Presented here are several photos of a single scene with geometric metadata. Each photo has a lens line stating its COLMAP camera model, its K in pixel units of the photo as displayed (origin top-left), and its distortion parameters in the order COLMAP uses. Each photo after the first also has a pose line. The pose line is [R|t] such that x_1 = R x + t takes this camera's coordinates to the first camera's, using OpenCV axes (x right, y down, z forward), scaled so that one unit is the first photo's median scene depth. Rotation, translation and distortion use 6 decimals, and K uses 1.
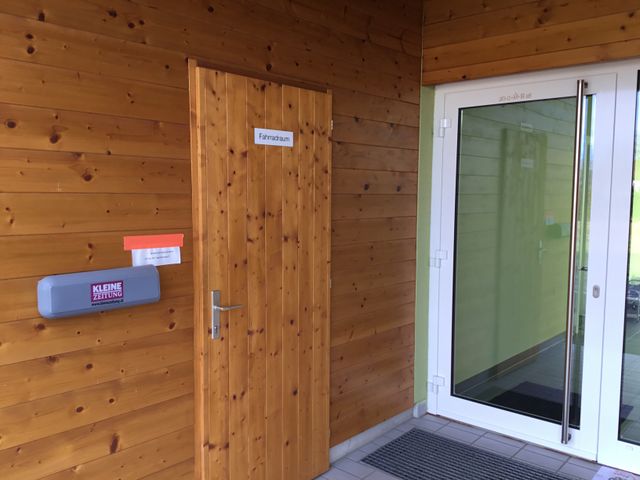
lens RADIAL K [[573.6, 0, 320.0], [0, 573.6, 240.0], [0, 0, 1]] dist [0.094623, -0.201006]
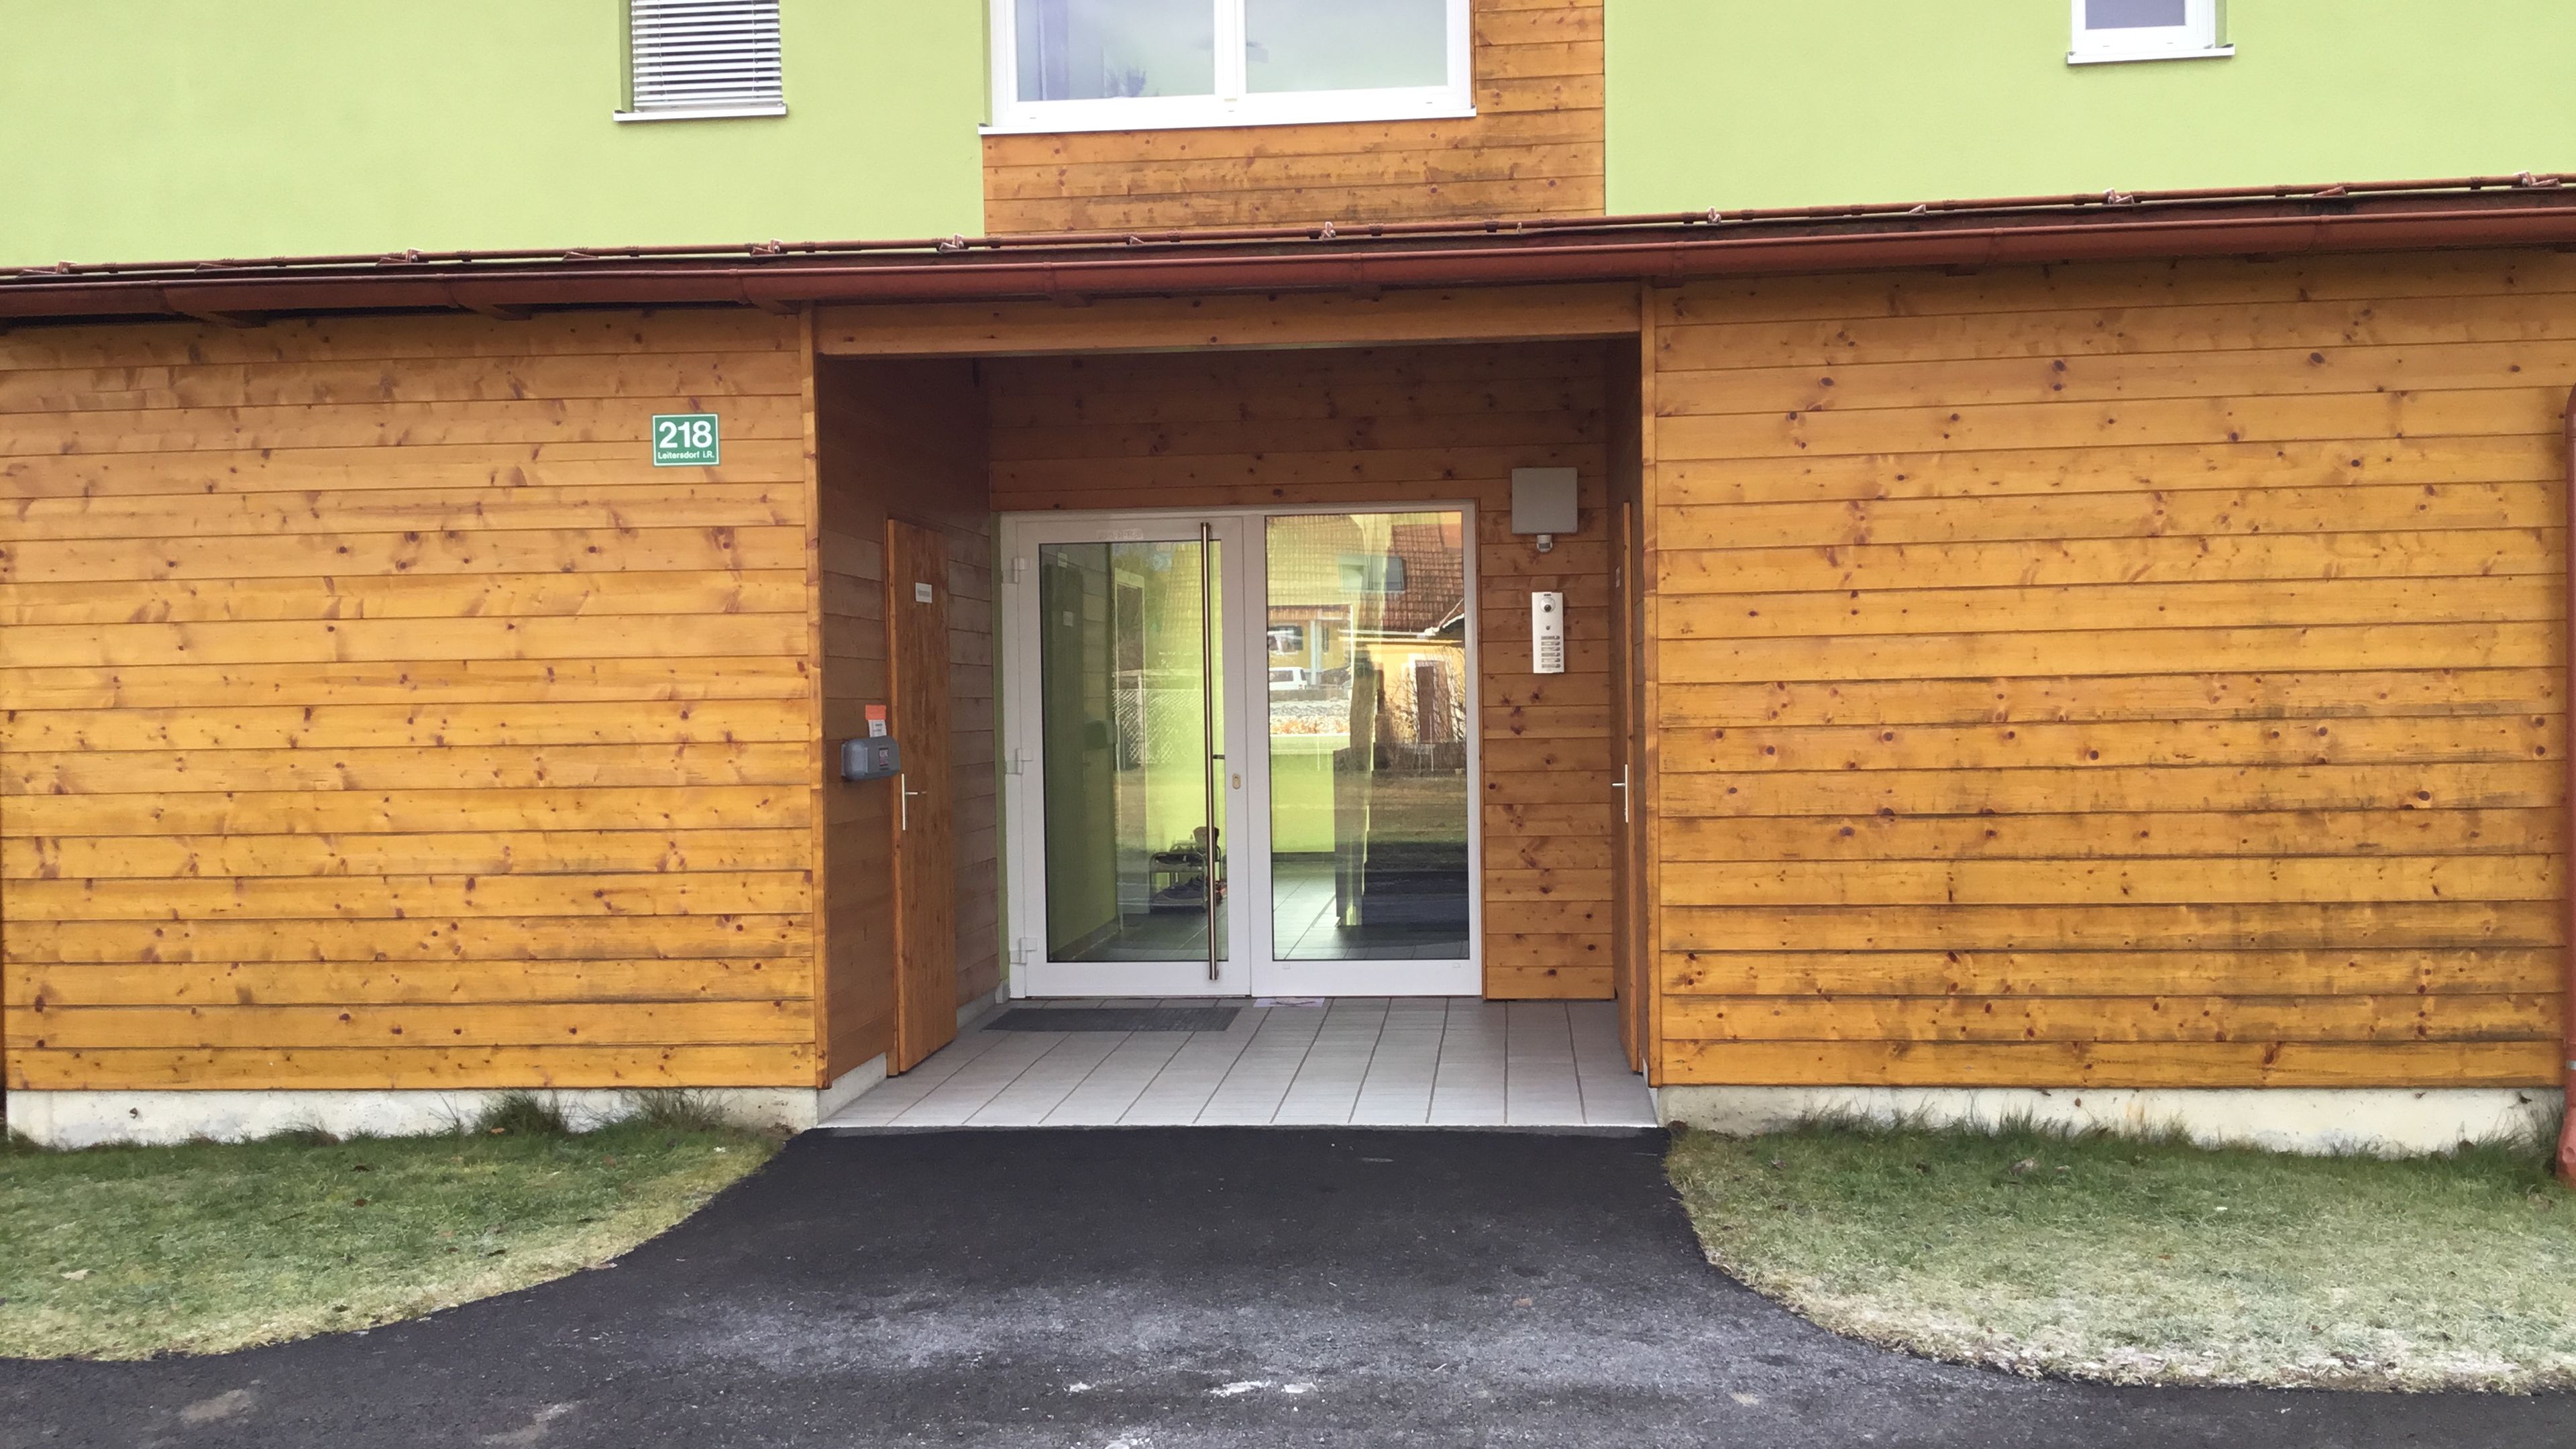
lens RADIAL K [[2305.3, 0, 1288.0], [0, 2305.3, 724.5], [0, 0, 1]] dist [0.102267, -0.176887]
pose [[0.806660, -0.028264, 0.590340, -1.260995], [0.073707, 0.995869, -0.053037, 0.173018], [-0.586402, 0.086295, 0.805410, -1.517650]]
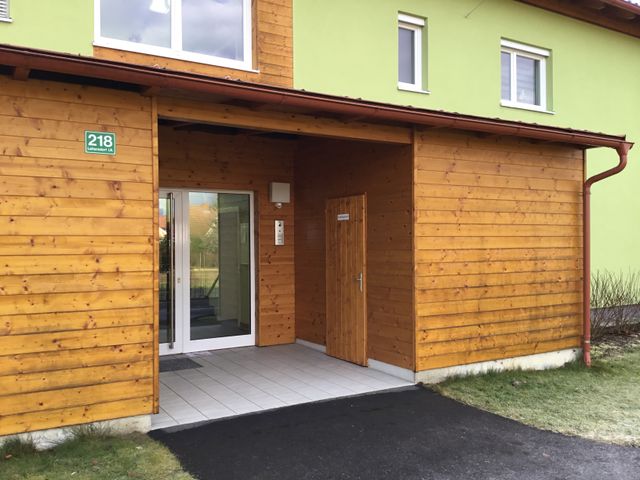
lens RADIAL K [[573.6, 0, 320.0], [0, 573.6, 240.0], [0, 0, 1]] dist [0.094623, -0.201006]
pose [[0.302915, -0.001725, 0.953016, -1.491738], [0.091548, 0.995426, -0.027297, 0.039469], [-0.948610, 0.095515, 0.301688, -0.264058]]
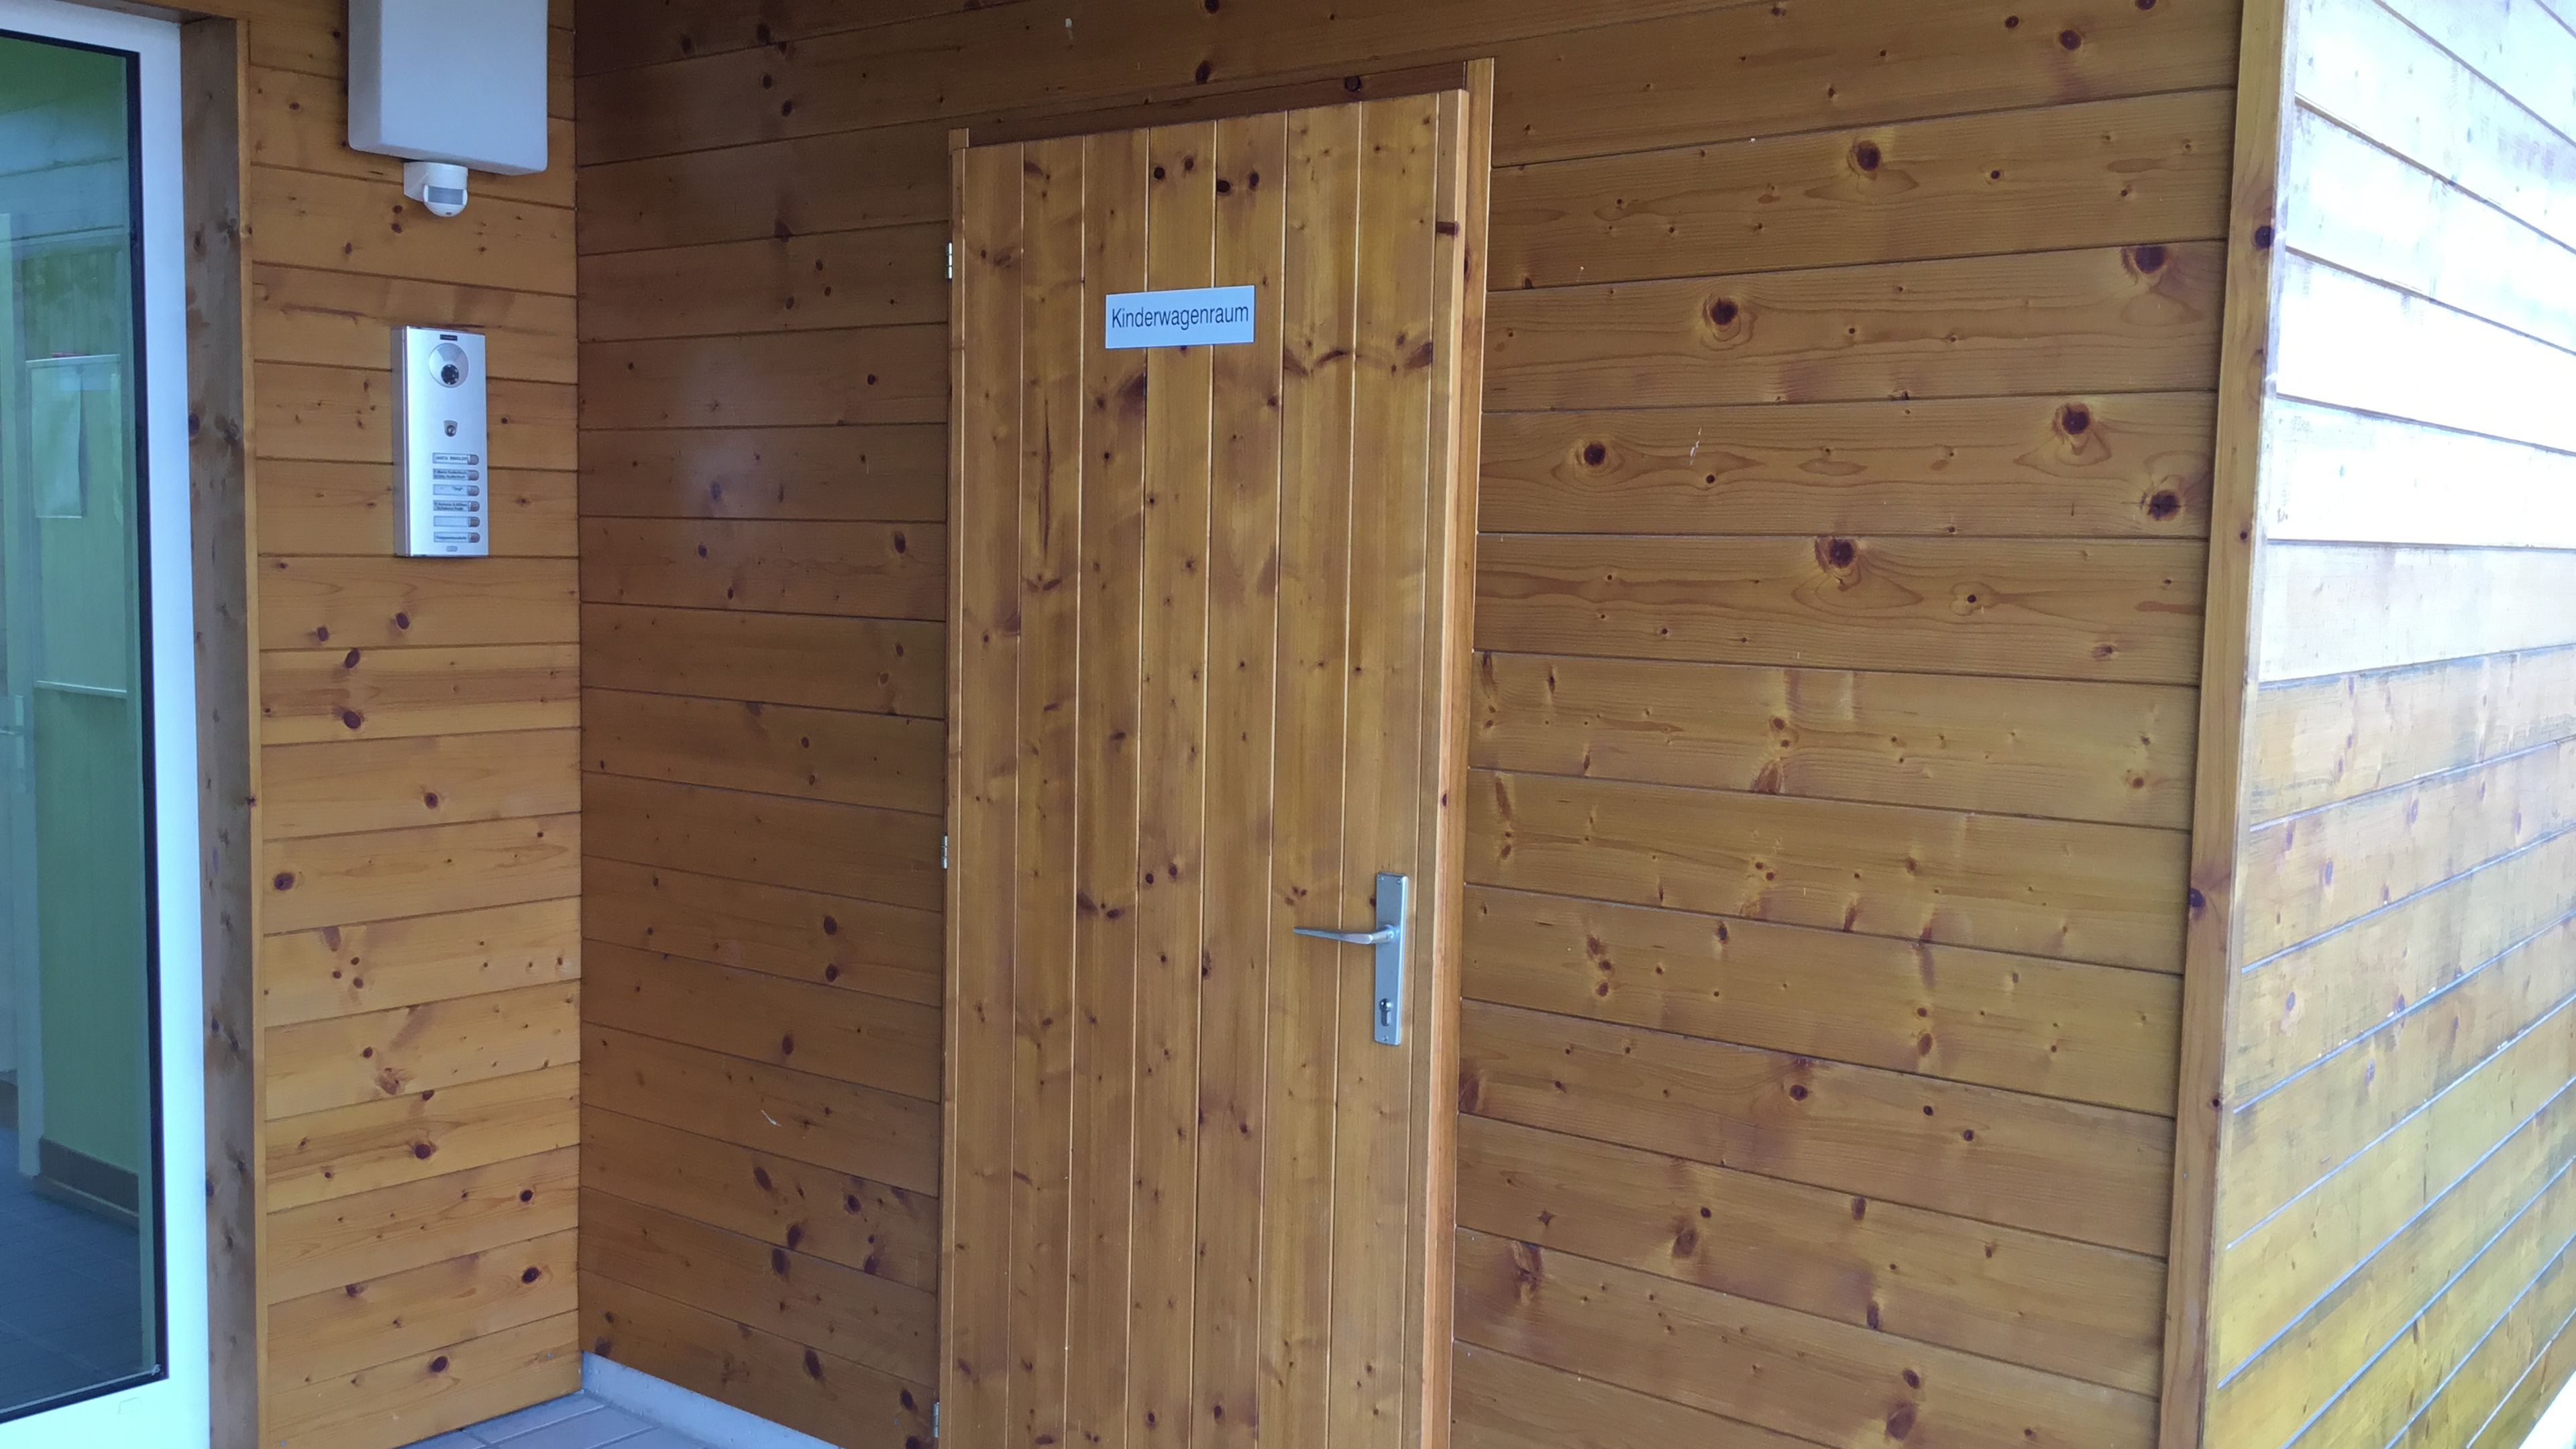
lens RADIAL K [[2305.3, 0, 1288.0], [0, 2305.3, 724.5], [0, 0, 1]] dist [0.102267, -0.176887]
pose [[-0.055738, -0.090312, 0.994353, -0.365088], [0.062763, 0.993614, 0.093763, -0.019154], [-0.996471, 0.067635, -0.049714, 0.287507]]
